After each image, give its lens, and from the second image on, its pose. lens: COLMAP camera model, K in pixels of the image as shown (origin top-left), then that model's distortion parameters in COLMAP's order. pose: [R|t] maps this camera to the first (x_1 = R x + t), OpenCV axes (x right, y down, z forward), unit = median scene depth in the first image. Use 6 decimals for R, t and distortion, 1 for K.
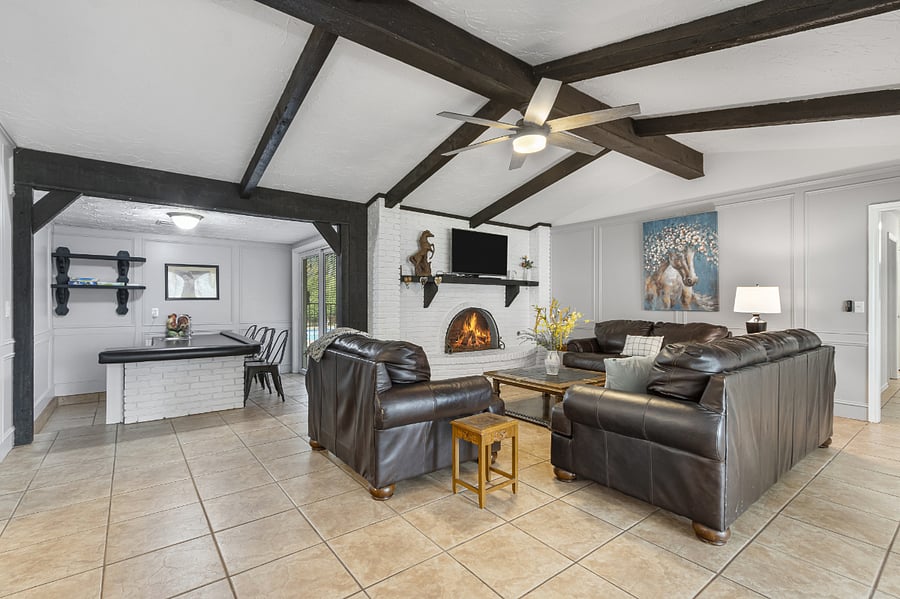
lens RADIAL K [[413.3, 0, 450.4], [0, 413.3, 301.8], [0, 0, 1]] dist [0.003906, 0.000436]
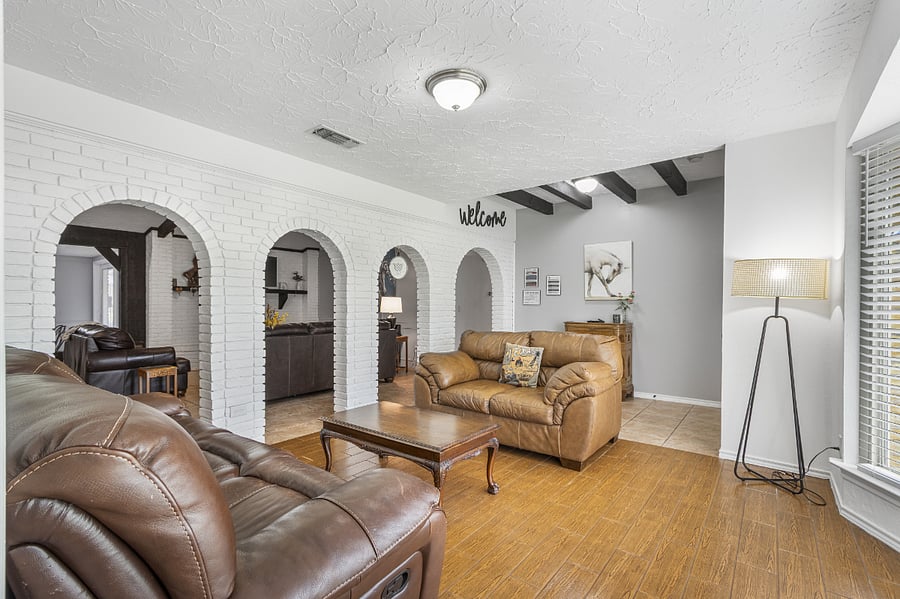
lens RADIAL K [[413.3, 0, 451.4], [0, 413.3, 303.2], [0, 0, 1]] dist [0.003906, 0.000436]
pose [[0.969238, 0.003184, 0.246106, 0.424400], [-0.001613, 0.999977, -0.006584, 0.000493], [-0.246121, 0.005985, 0.969221, -0.548004]]
